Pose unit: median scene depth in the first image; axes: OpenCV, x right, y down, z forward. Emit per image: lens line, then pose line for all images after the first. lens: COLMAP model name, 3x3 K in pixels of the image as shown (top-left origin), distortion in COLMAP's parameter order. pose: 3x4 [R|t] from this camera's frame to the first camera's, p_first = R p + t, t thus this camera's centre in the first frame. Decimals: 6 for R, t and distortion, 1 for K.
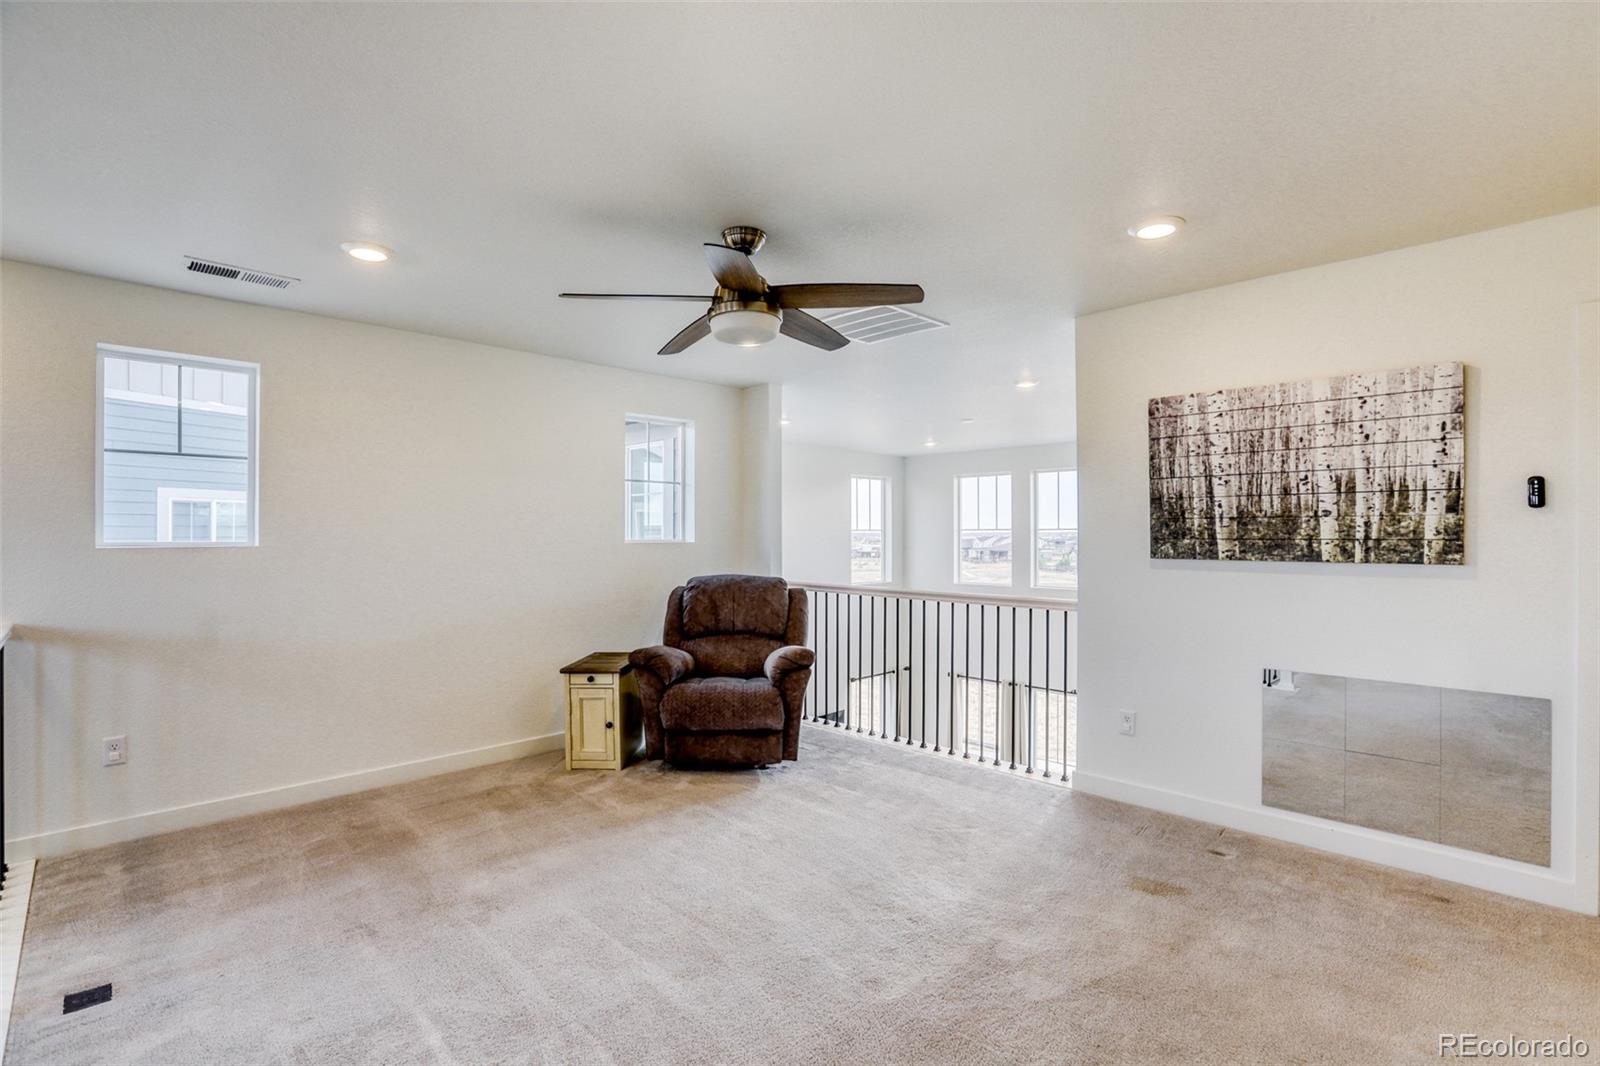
lens RADIAL K [[737.5, 0, 805.1], [0, 737.5, 543.0], [0, 0, 1]] dist [-0.006060, -0.000762]
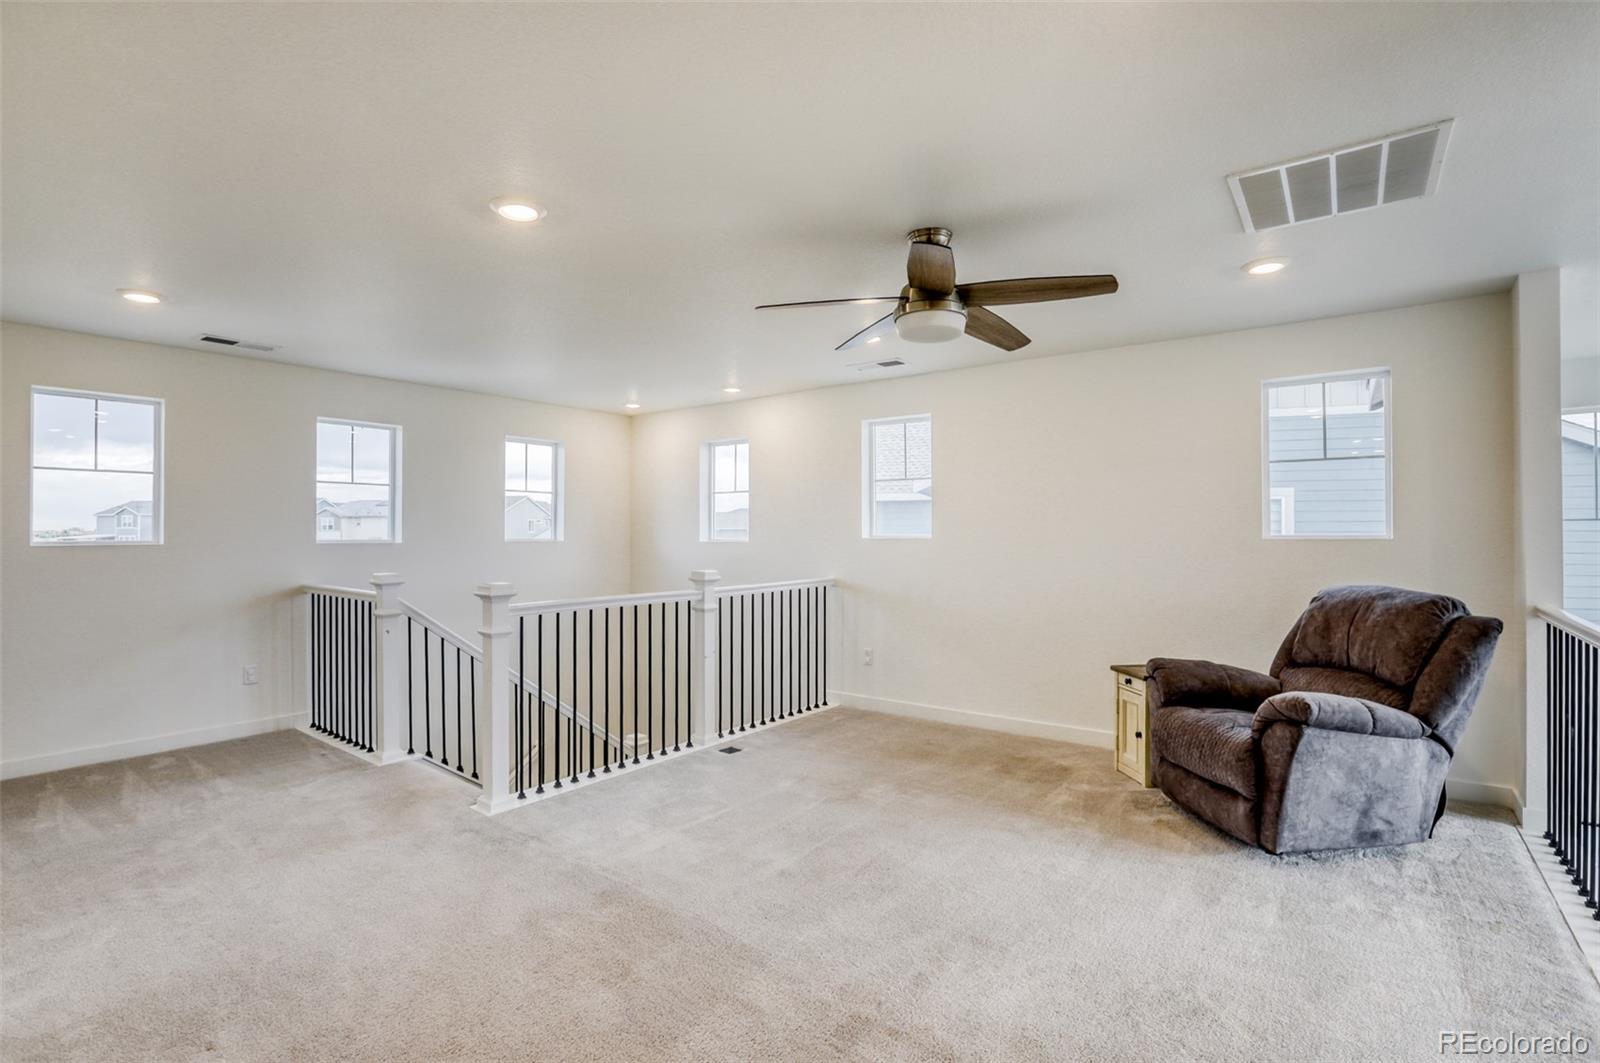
lens RADIAL K [[737.5, 0, 804.5], [0, 737.5, 528.5], [0, 0, 1]] dist [-0.006060, -0.000762]
pose [[0.152919, -0.011584, -0.988171, 0.629095], [-0.005757, 0.999904, -0.012612, 0.000881], [0.988222, 0.007618, 0.152838, 0.470561]]
